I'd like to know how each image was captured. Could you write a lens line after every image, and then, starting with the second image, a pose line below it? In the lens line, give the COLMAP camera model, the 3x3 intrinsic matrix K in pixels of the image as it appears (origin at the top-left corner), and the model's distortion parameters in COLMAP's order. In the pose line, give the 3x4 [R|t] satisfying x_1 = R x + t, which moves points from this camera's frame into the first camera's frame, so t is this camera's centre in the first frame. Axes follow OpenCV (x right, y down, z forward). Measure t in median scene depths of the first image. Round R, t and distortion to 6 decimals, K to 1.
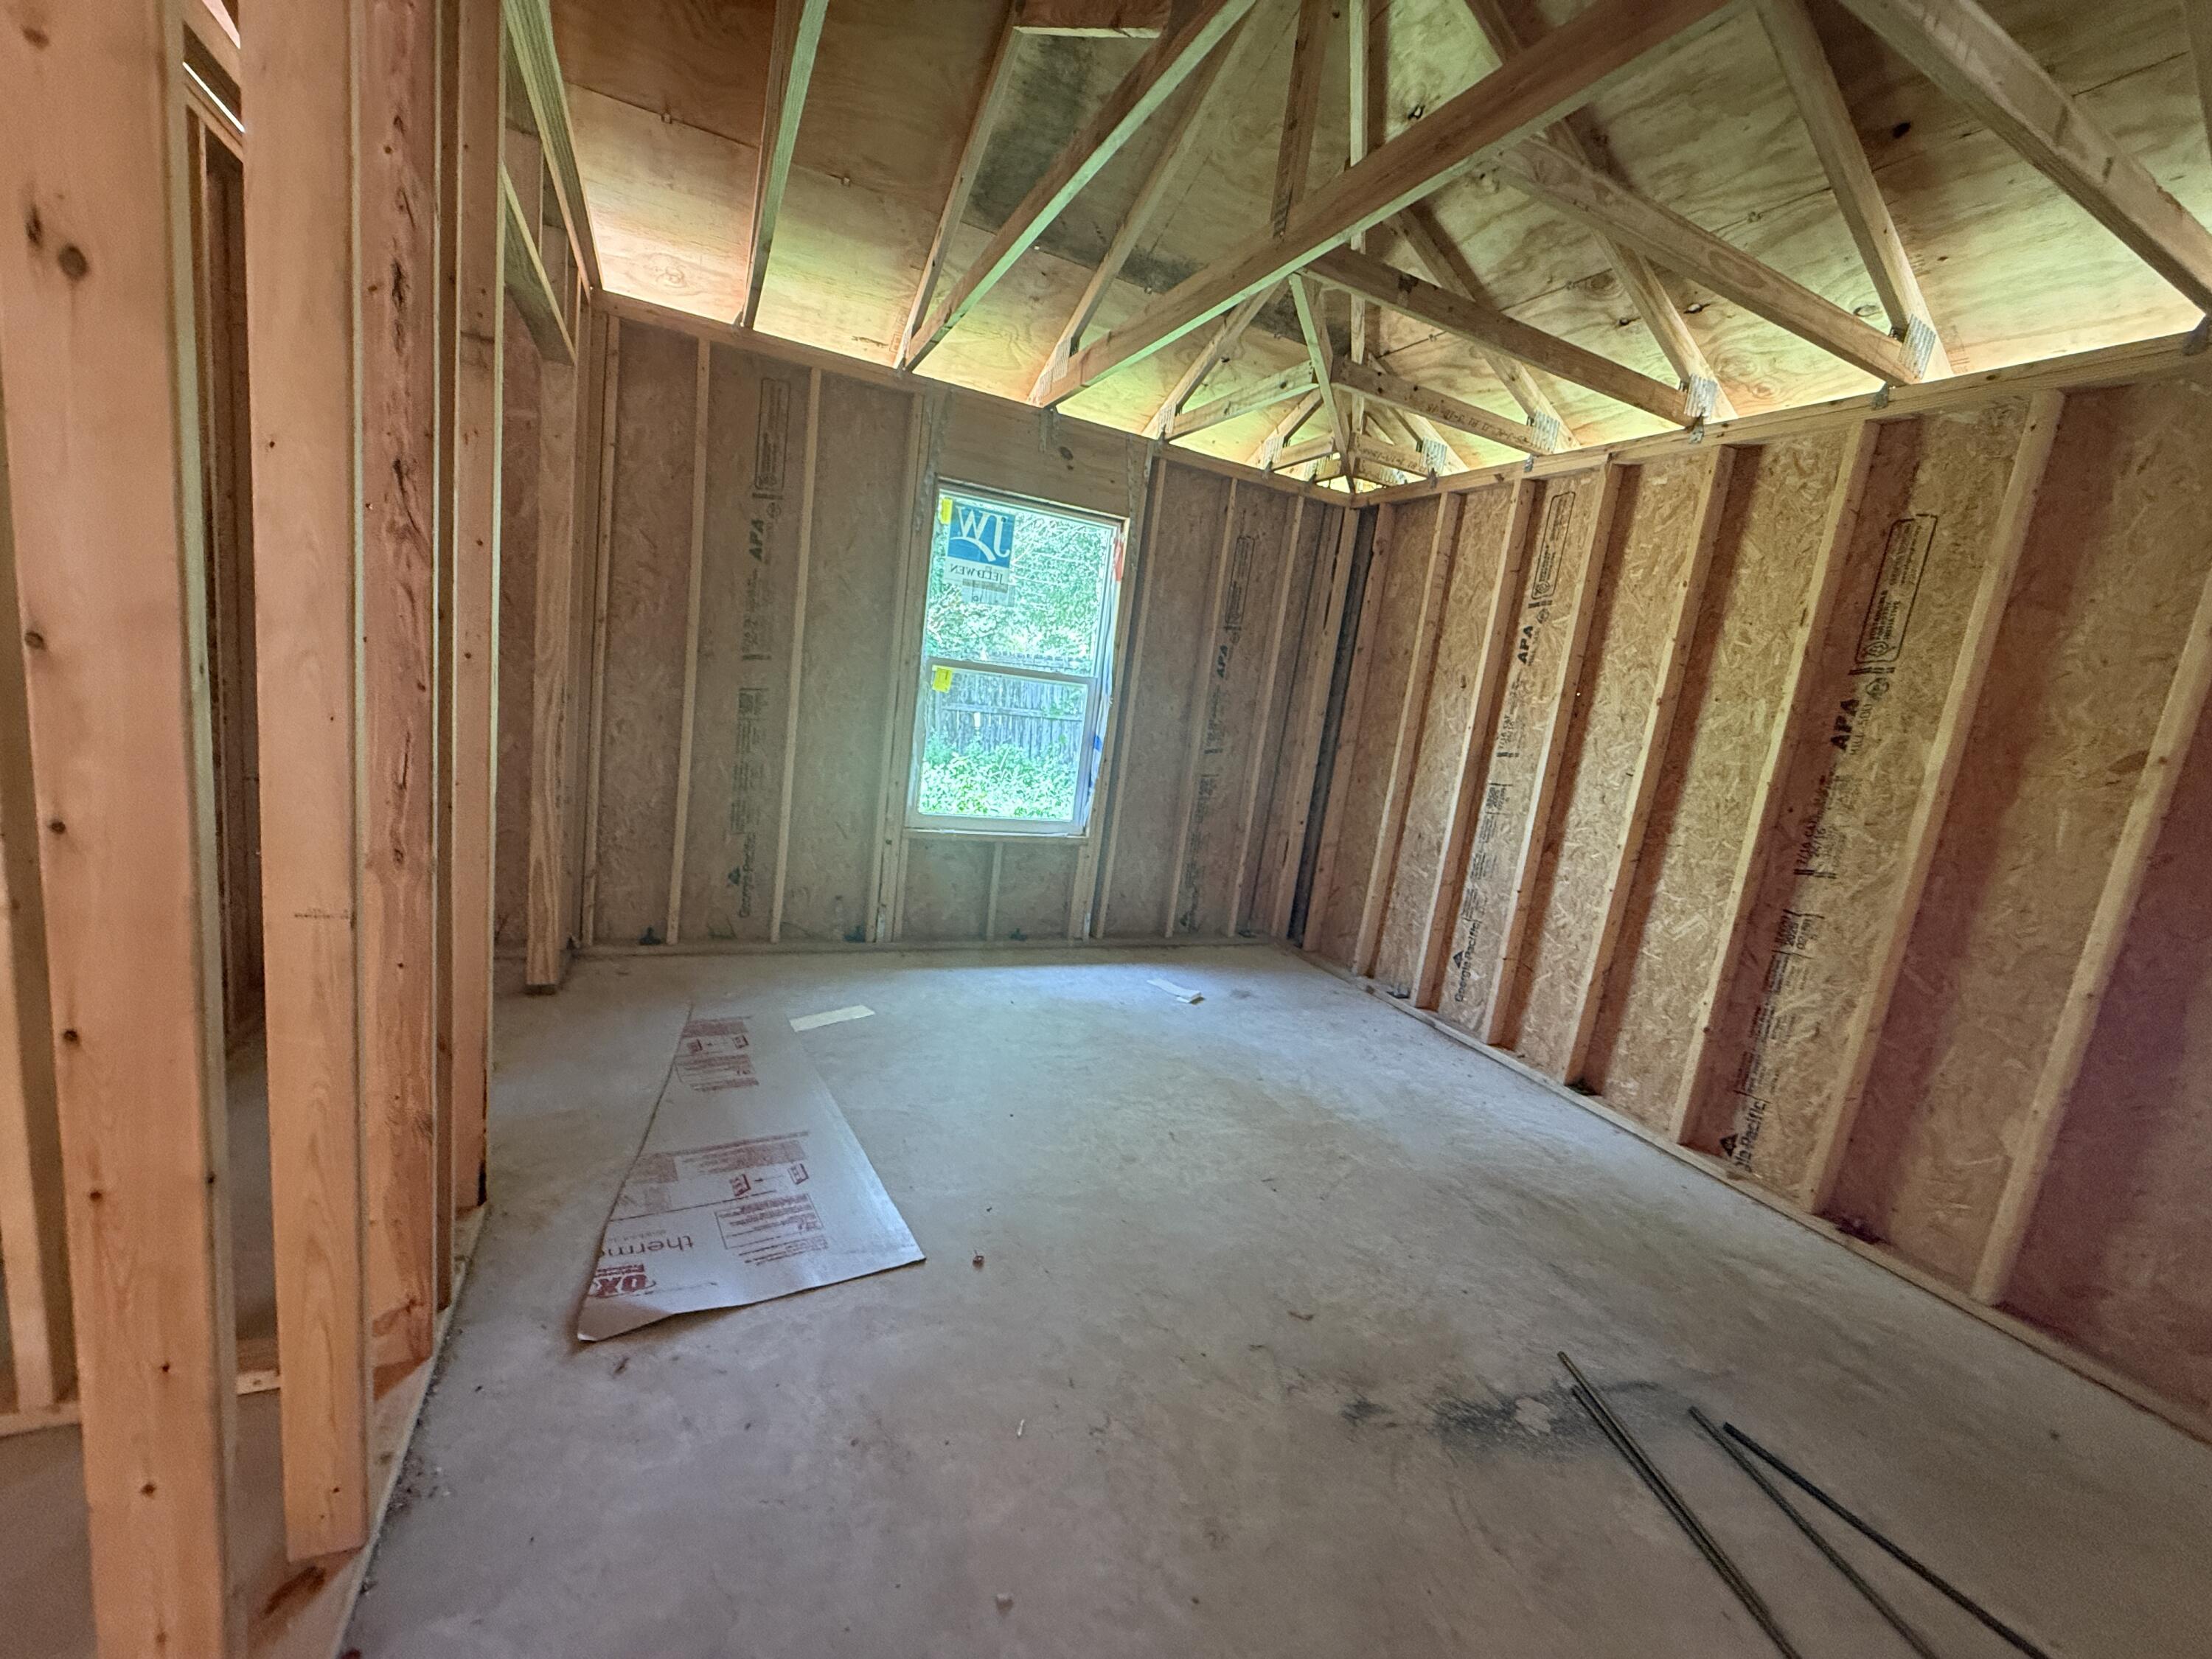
lens RADIAL K [[881.4, 0, 1098.8], [0, 881.4, 832.0], [0, 0, 1]] dist [-0.001299, 0.000530]
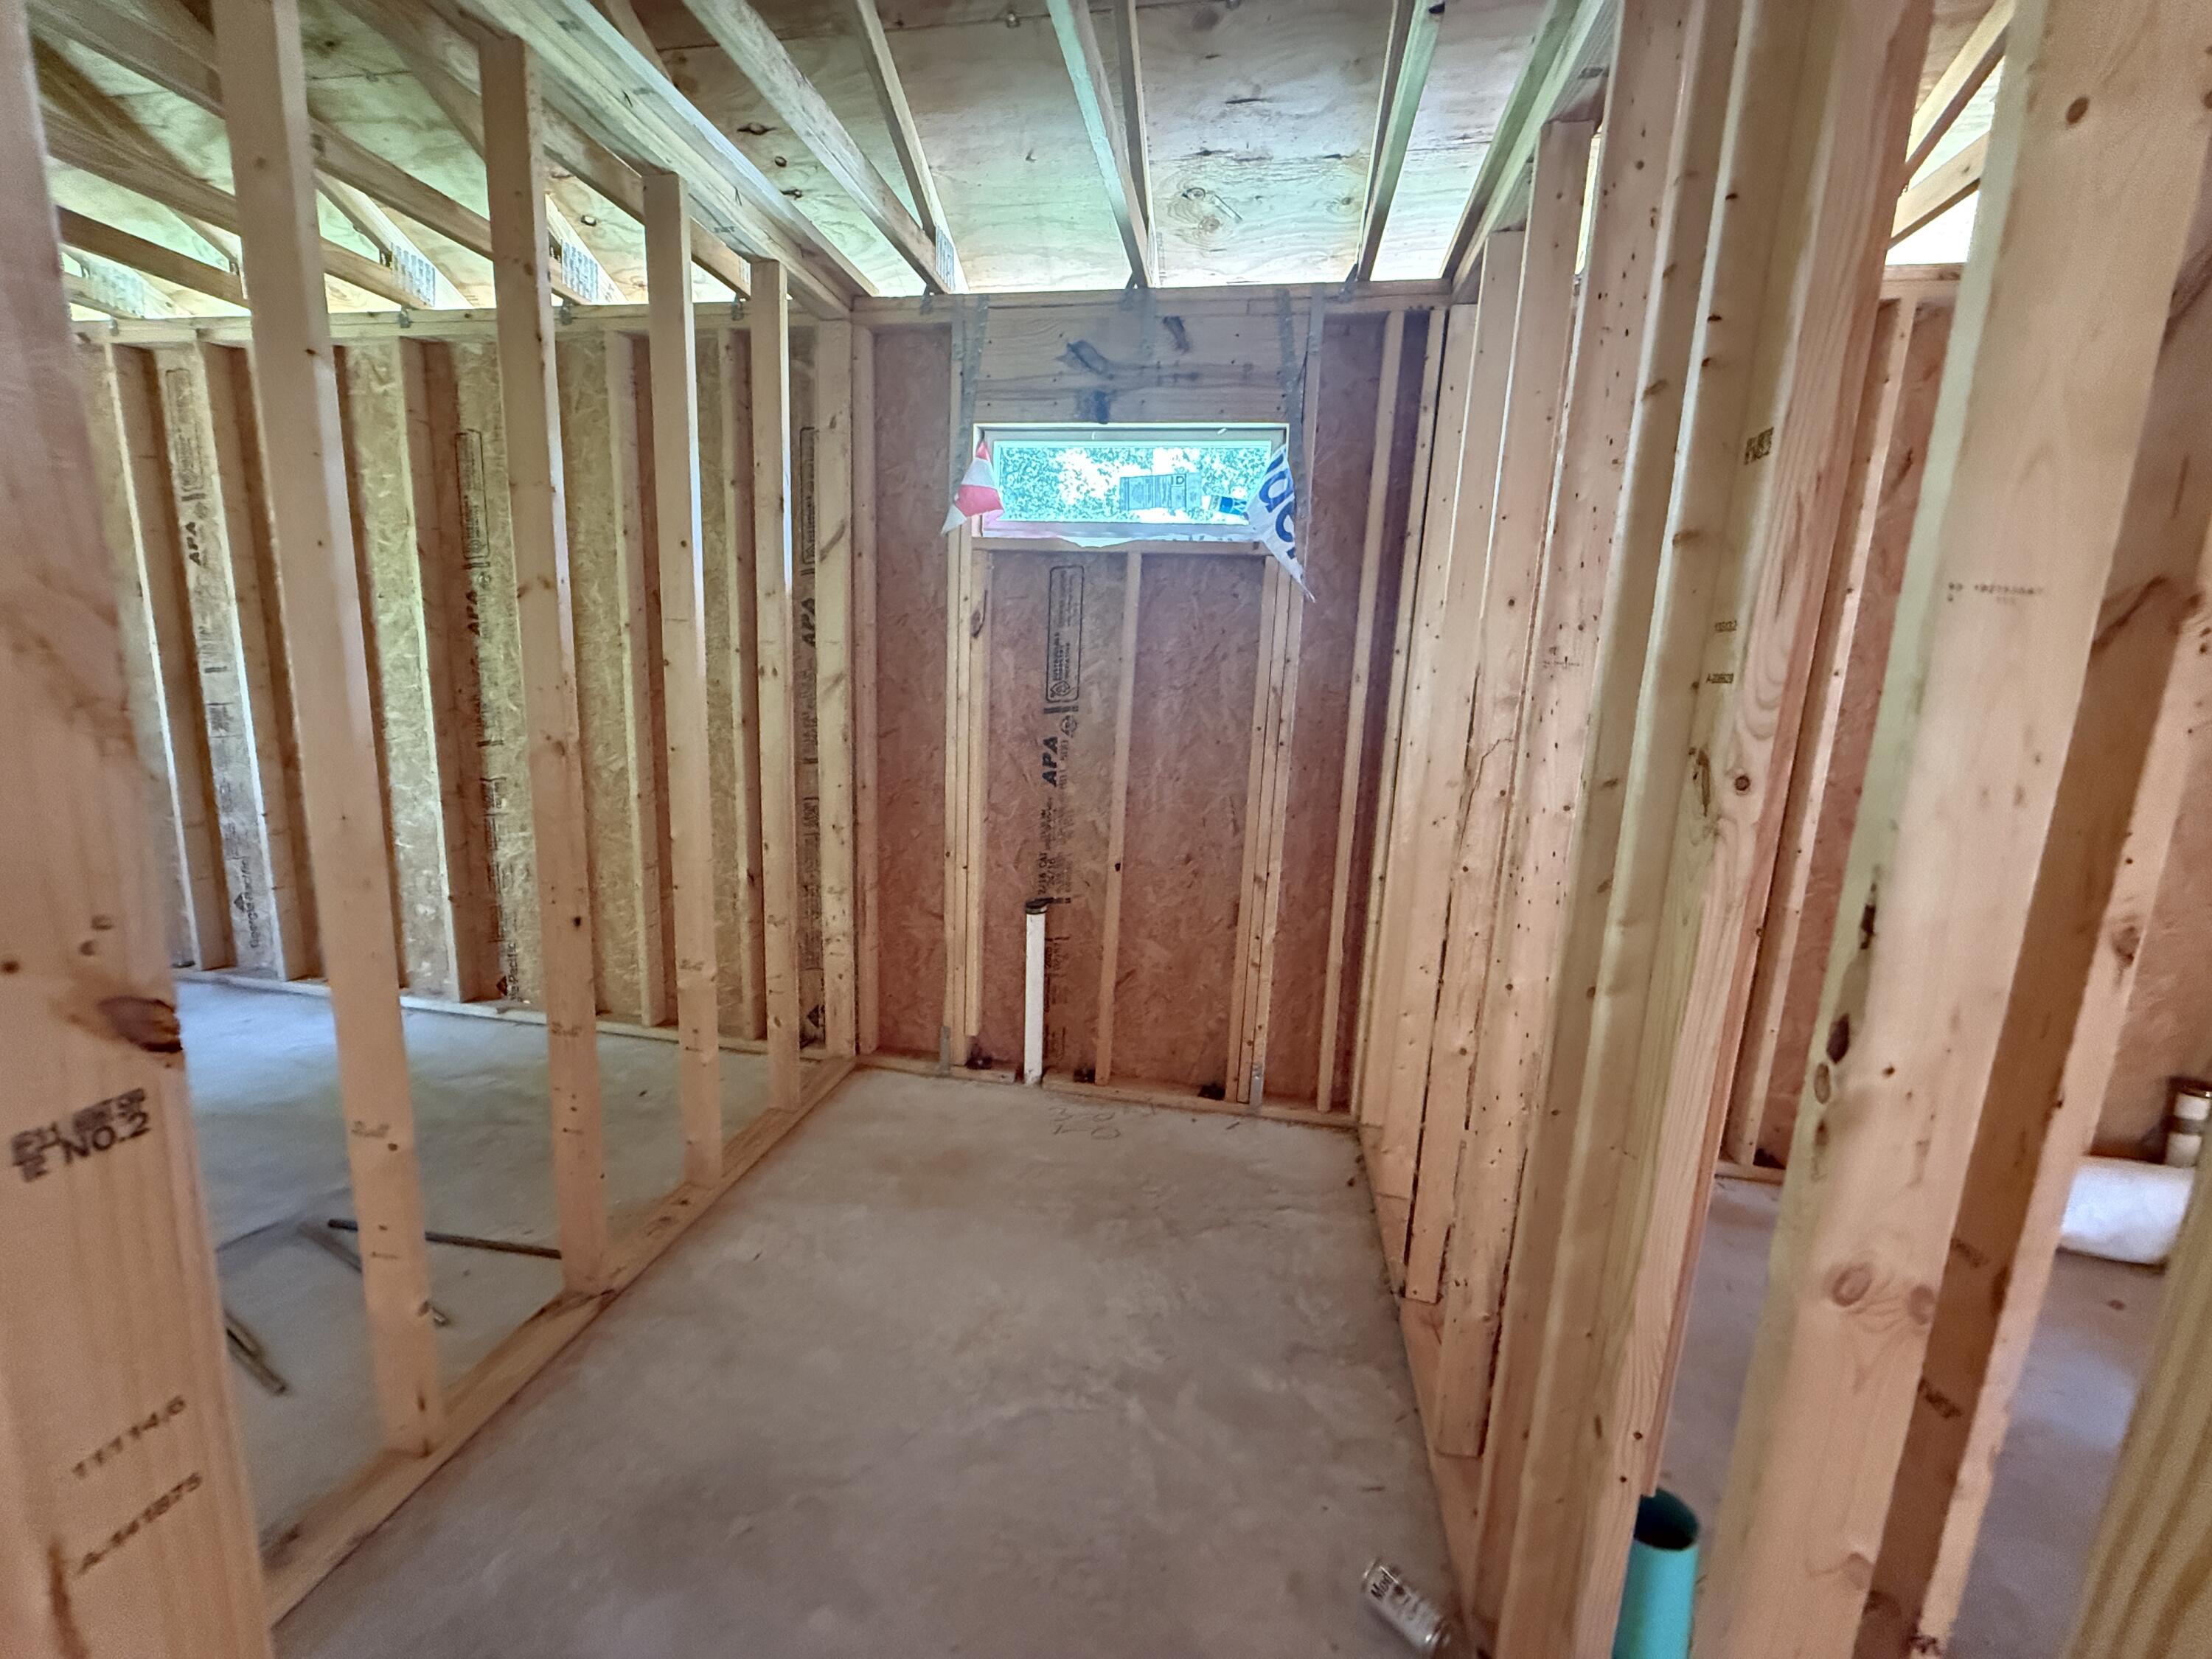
lens RADIAL K [[881.4, 0, 1098.8], [0, 881.4, 832.0], [0, 0, 1]] dist [-0.001299, 0.000530]
pose [[0.582927, -0.248824, 0.773487, 0.271133], [0.171007, 0.968204, 0.182586, 0.067051], [-0.794325, 0.025837, 0.606943, -0.274503]]
